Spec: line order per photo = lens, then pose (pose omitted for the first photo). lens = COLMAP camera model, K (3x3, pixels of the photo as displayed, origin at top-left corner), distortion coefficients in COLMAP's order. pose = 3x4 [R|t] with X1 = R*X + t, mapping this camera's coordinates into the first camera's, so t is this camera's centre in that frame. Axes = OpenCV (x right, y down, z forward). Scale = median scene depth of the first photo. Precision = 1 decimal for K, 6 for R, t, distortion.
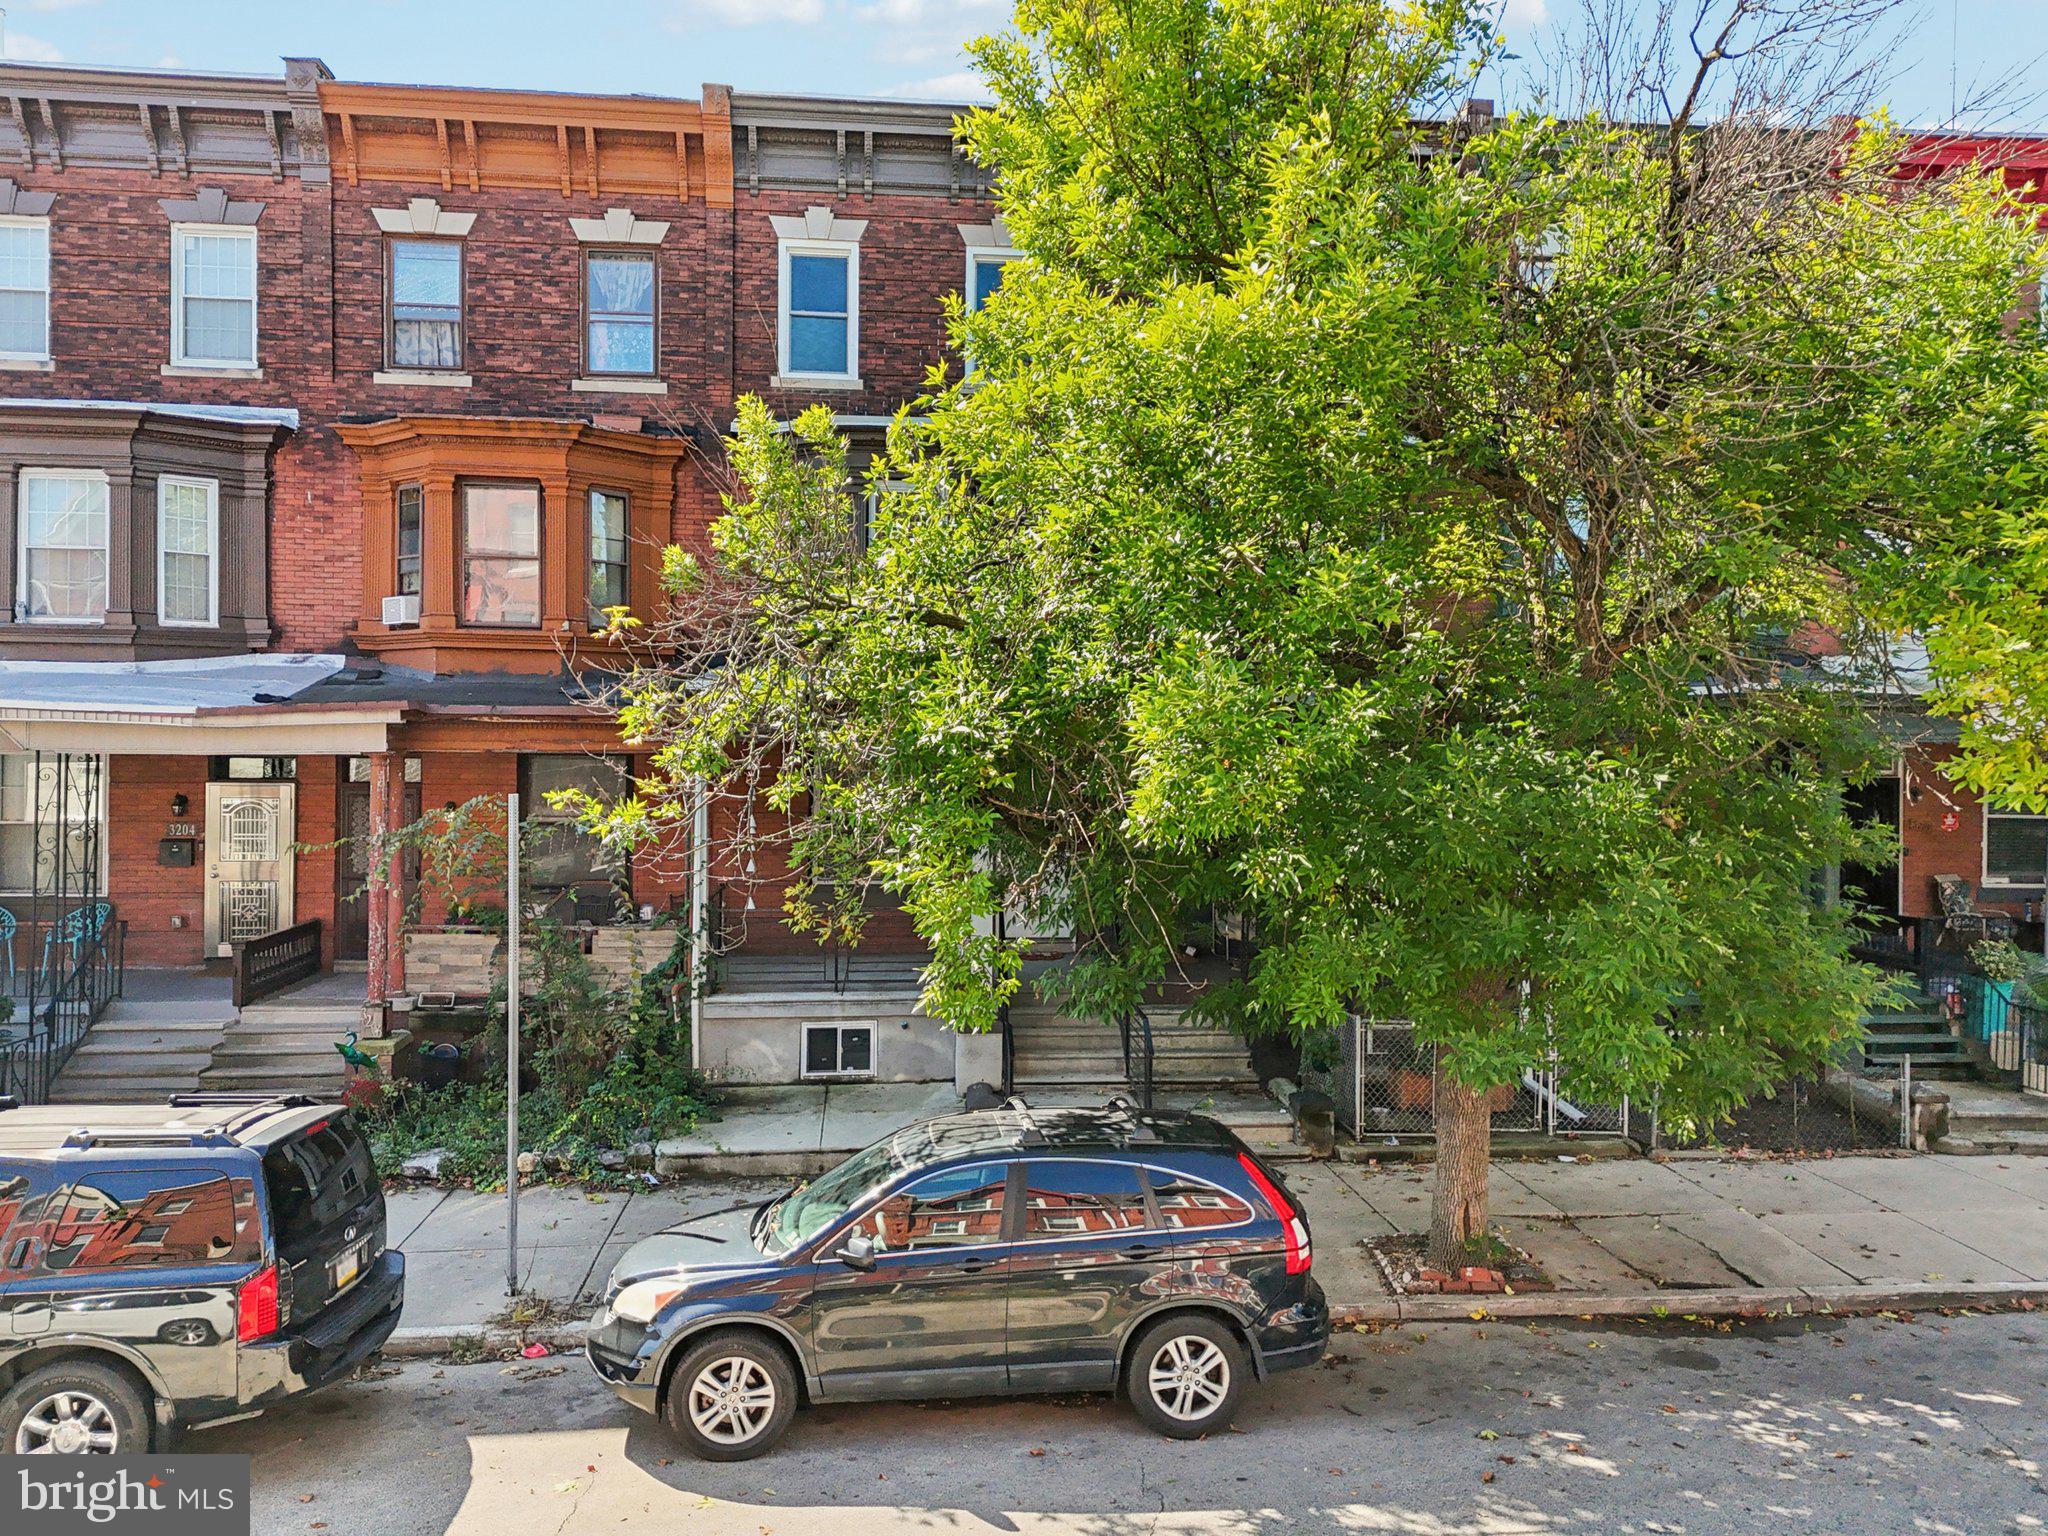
lens RADIAL K [[1475.0, 0, 999.1], [0, 1475.0, 743.1], [0, 0, 1]] dist [0.084822, -0.072152]
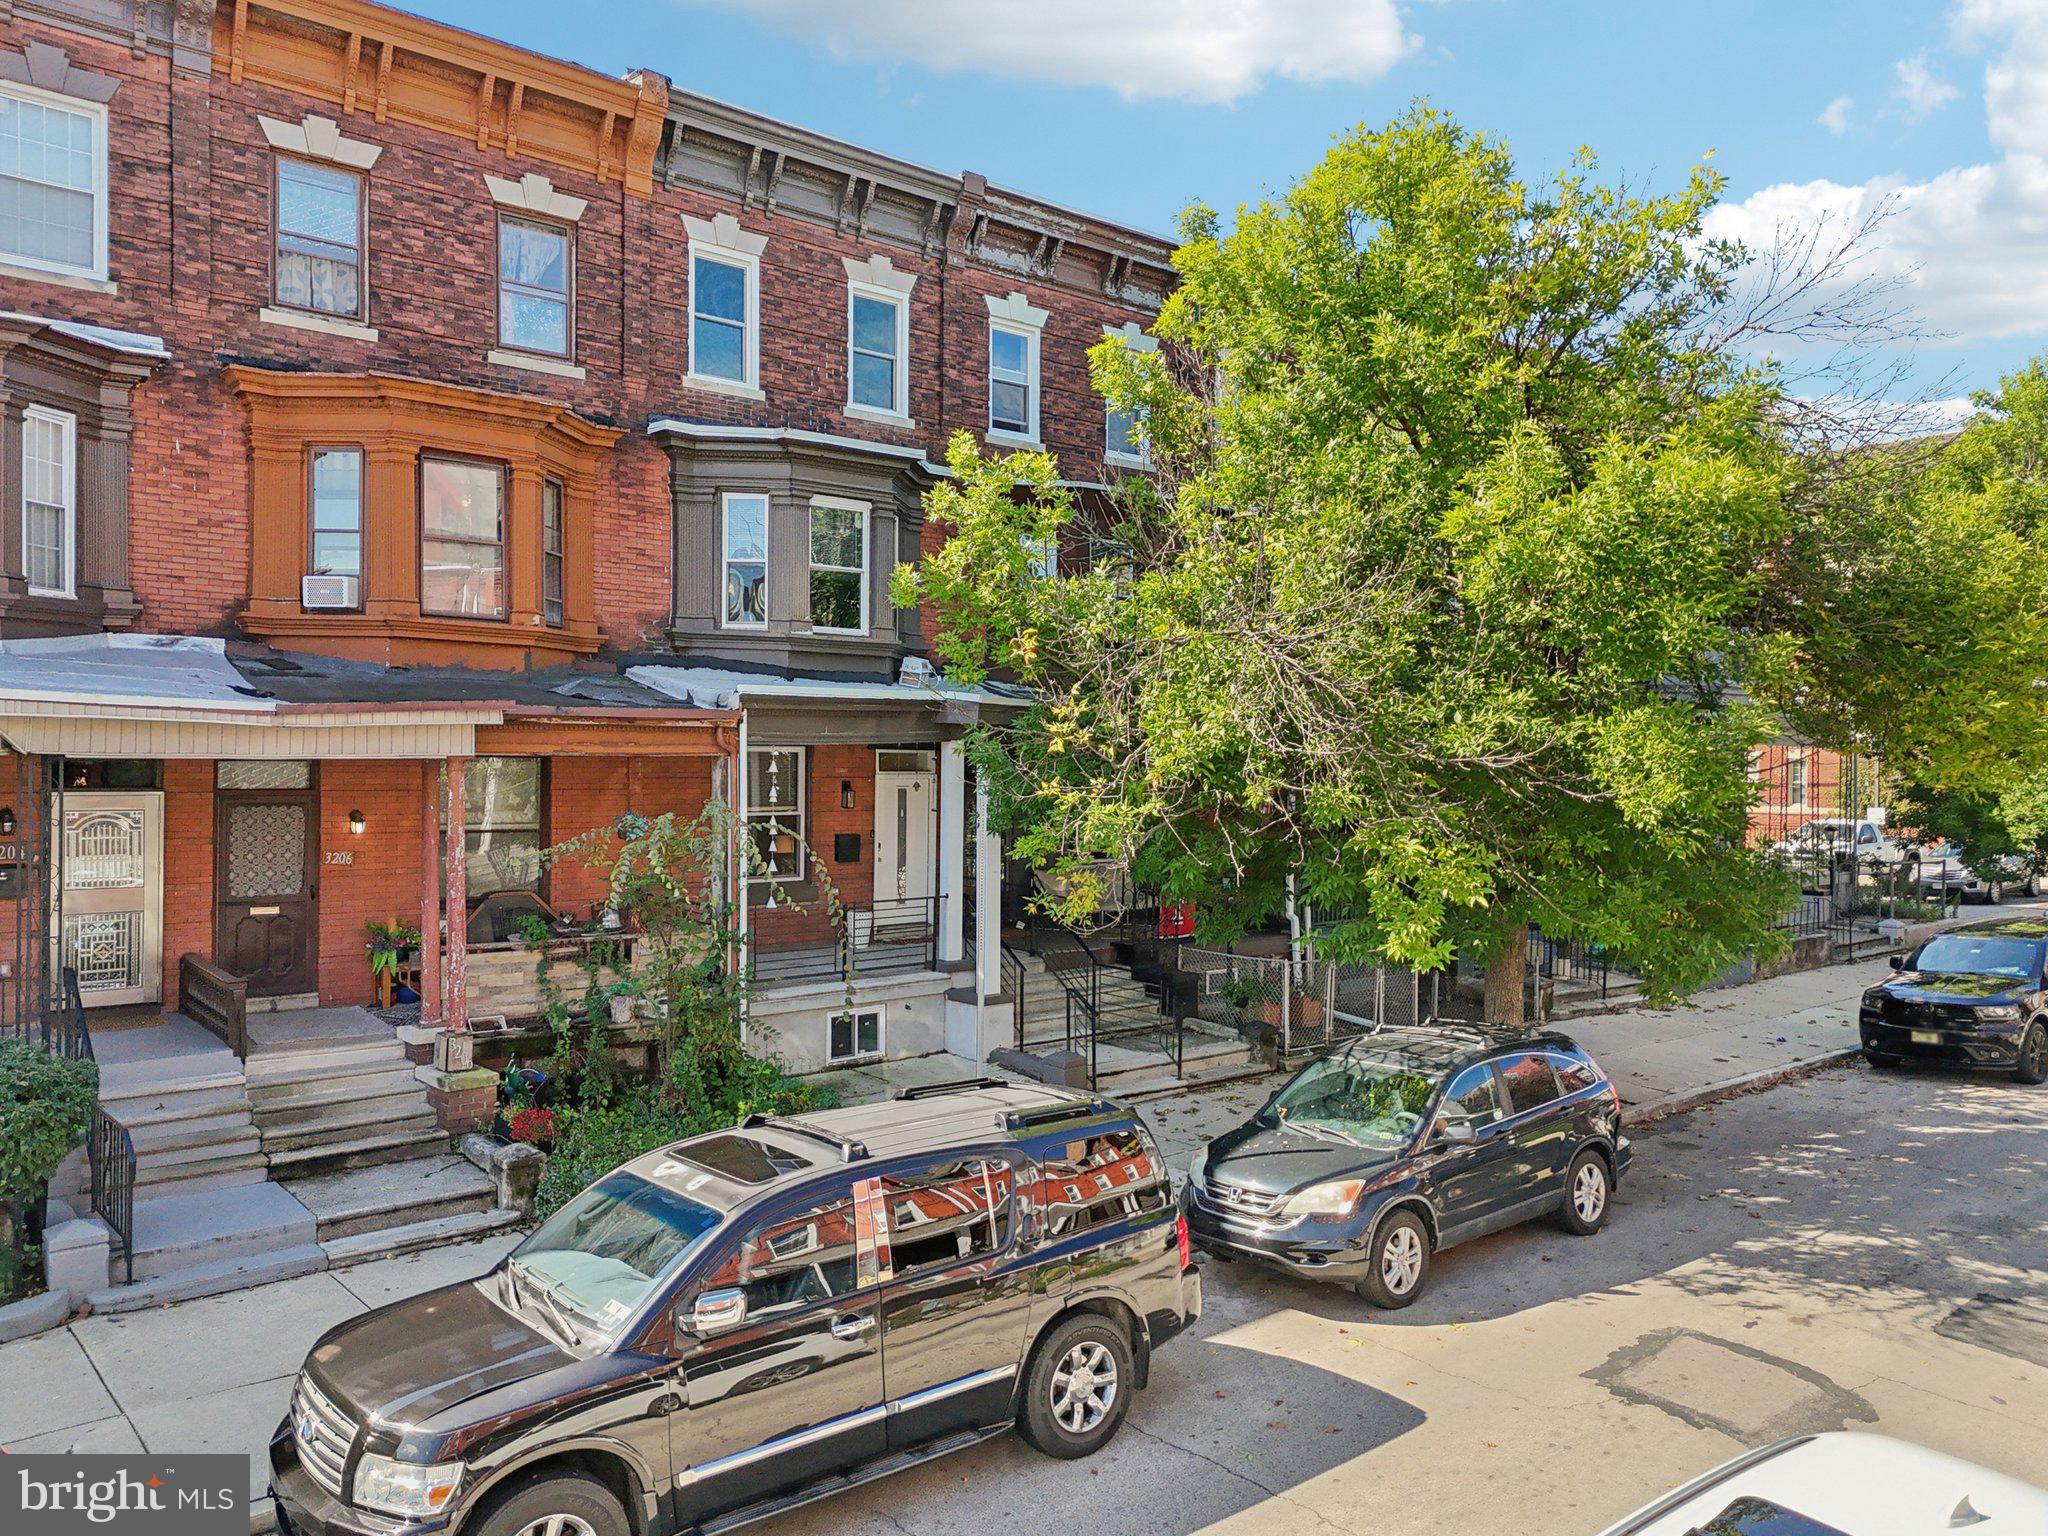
lens RADIAL K [[1475.0, 0, 999.1], [0, 1475.0, 743.1], [0, 0, 1]] dist [0.084822, -0.072152]
pose [[0.830856, 0.003727, 0.556476, -0.544428], [-0.006594, 0.999973, 0.003148, -0.005620], [-0.556449, -0.006285, 0.830858, 0.054297]]
